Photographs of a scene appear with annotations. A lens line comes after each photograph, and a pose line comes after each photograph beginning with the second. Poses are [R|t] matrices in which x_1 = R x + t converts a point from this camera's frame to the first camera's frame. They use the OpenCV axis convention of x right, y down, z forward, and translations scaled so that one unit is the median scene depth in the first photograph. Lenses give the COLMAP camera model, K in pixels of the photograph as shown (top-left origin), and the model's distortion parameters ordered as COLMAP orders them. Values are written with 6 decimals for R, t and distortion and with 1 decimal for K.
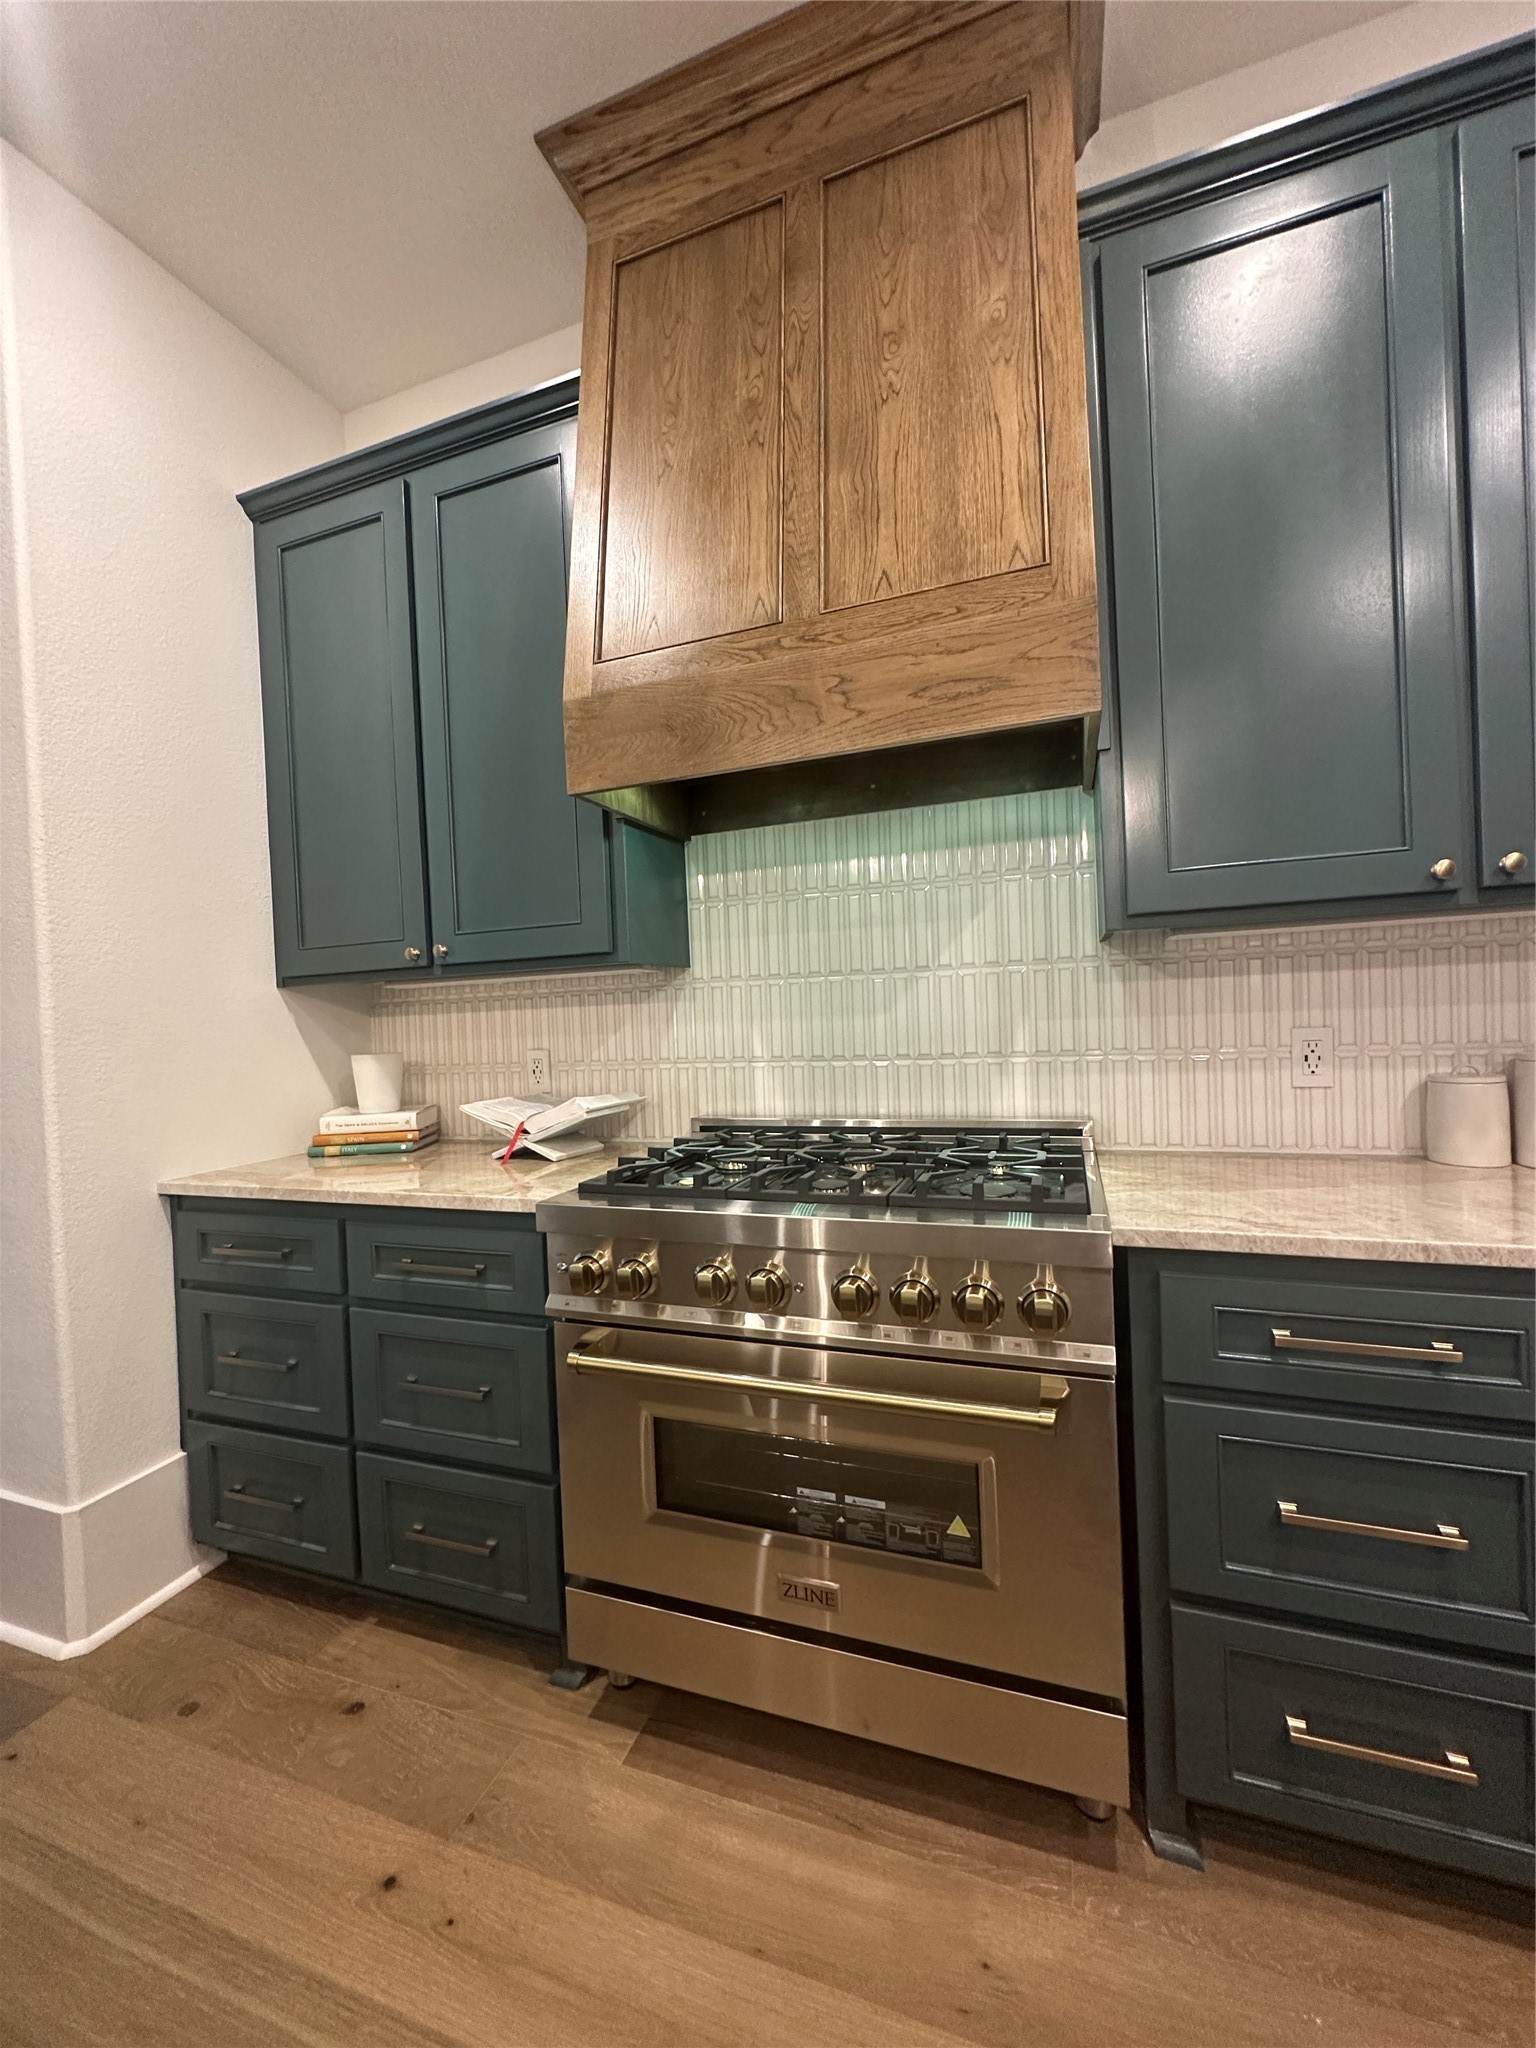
lens RADIAL K [[817.4, 0, 768.0], [0, 817.4, 1024.0], [0, 0, 1]] dist [-0.000726, -0.000106]
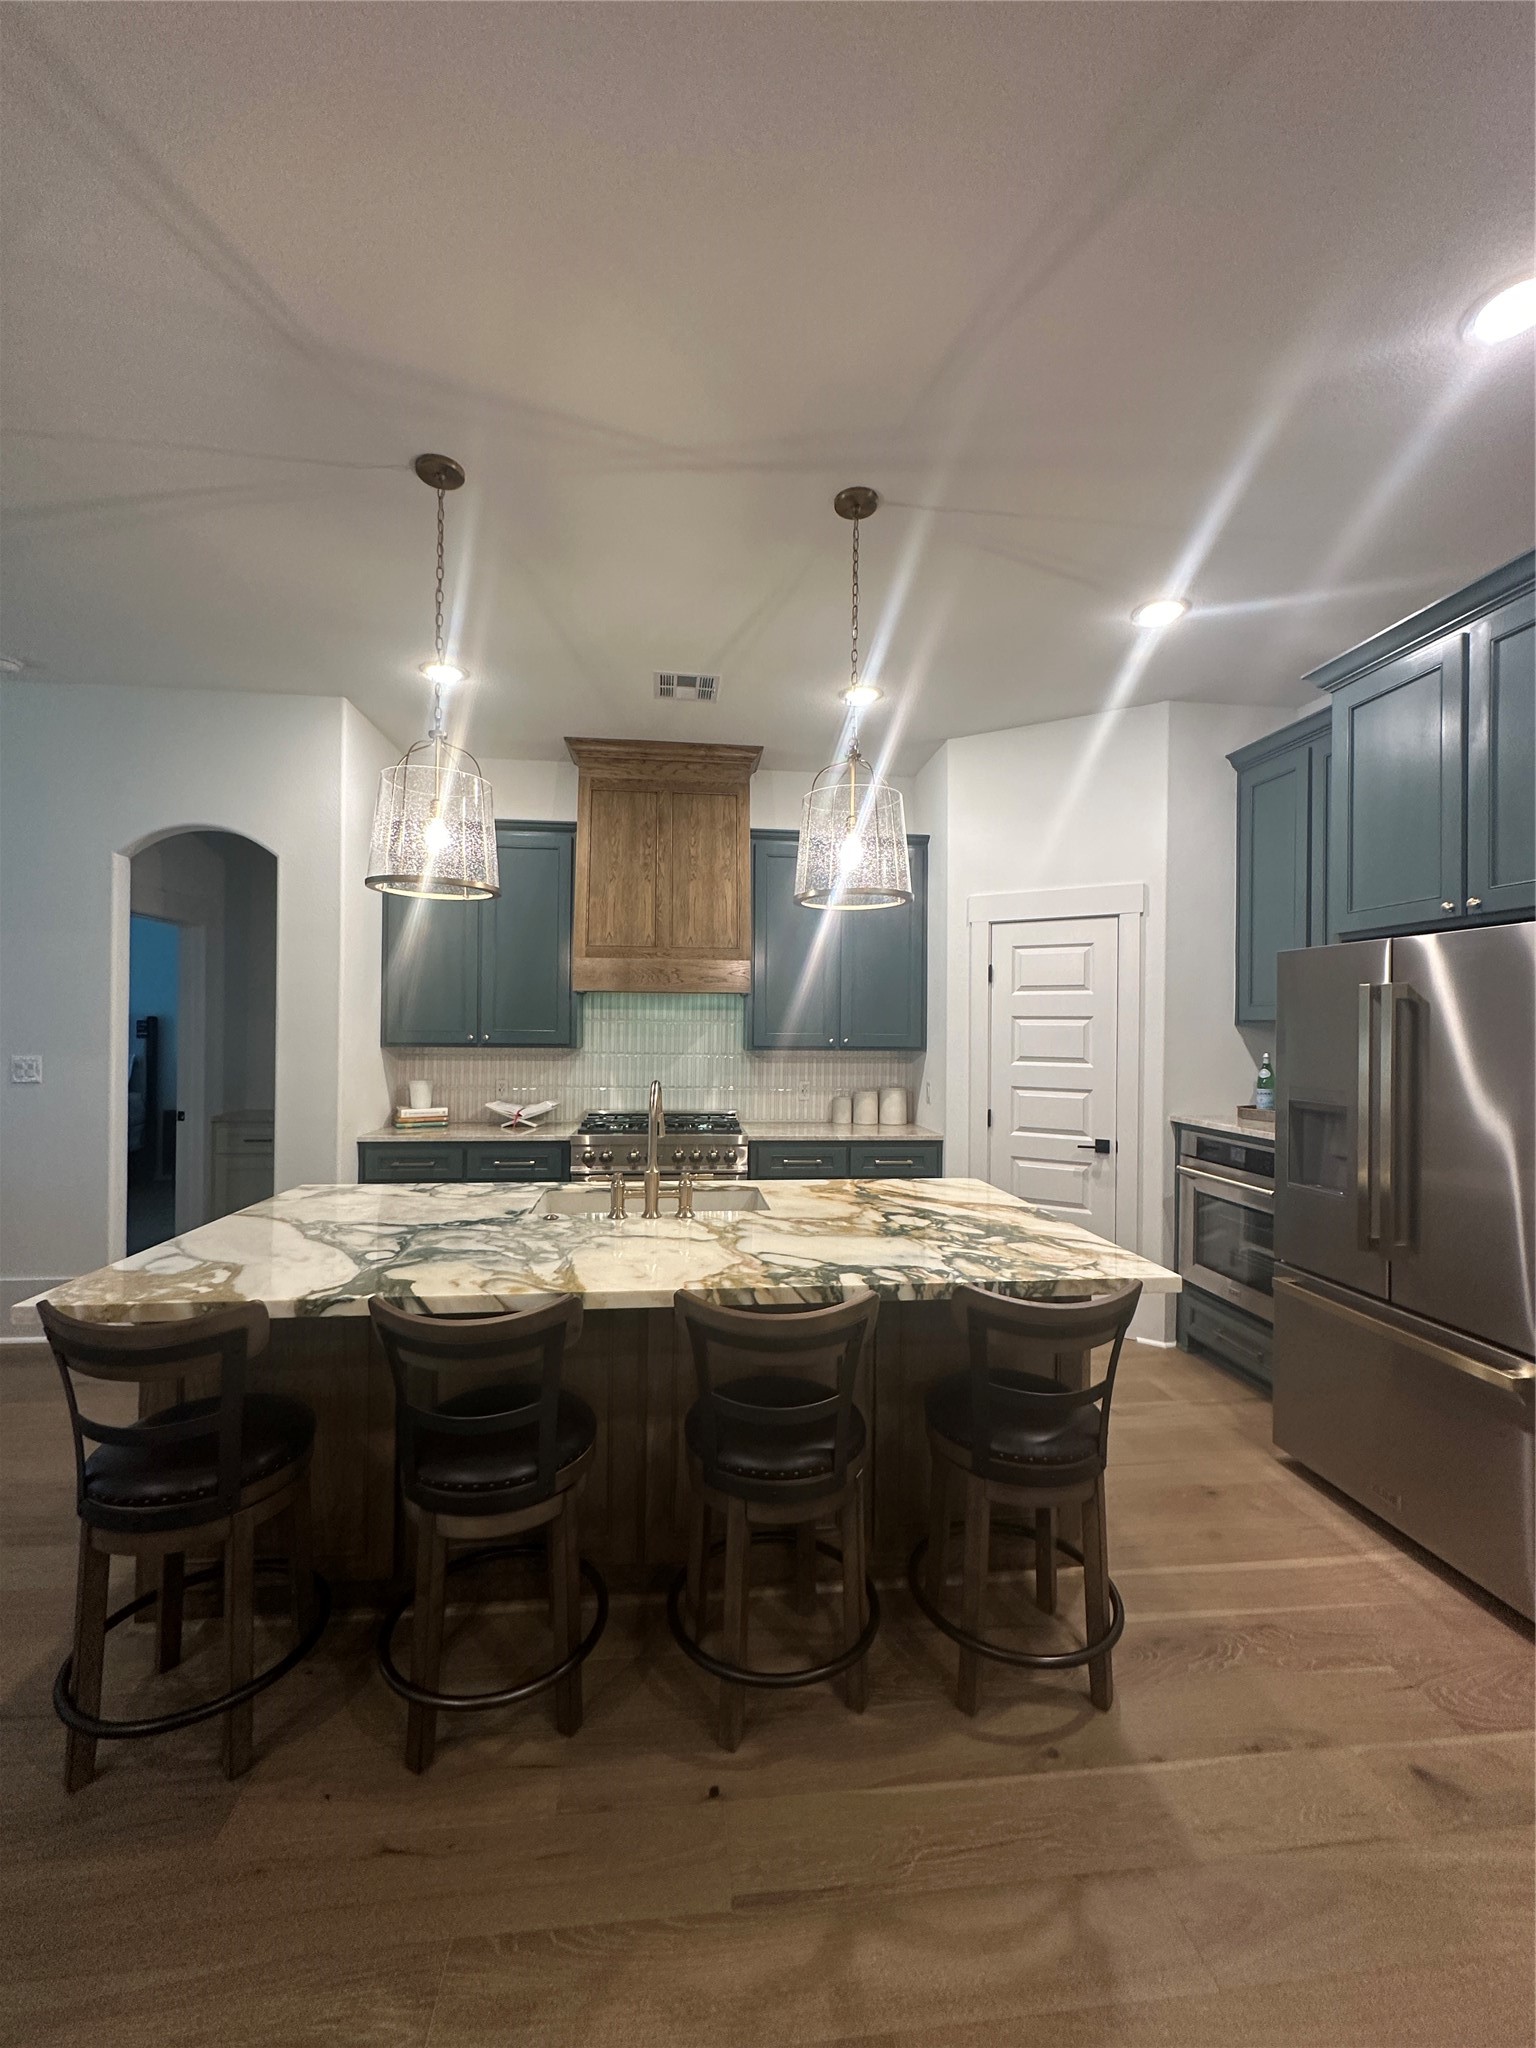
lens RADIAL K [[817.4, 0, 768.0], [0, 817.4, 1024.0], [0, 0, 1]] dist [-0.000726, -0.000106]
pose [[0.894348, 0.055565, 0.443909, -0.854378], [-0.044541, 0.998386, -0.035231, -0.097127], [-0.445150, 0.011736, 0.895379, -1.729034]]
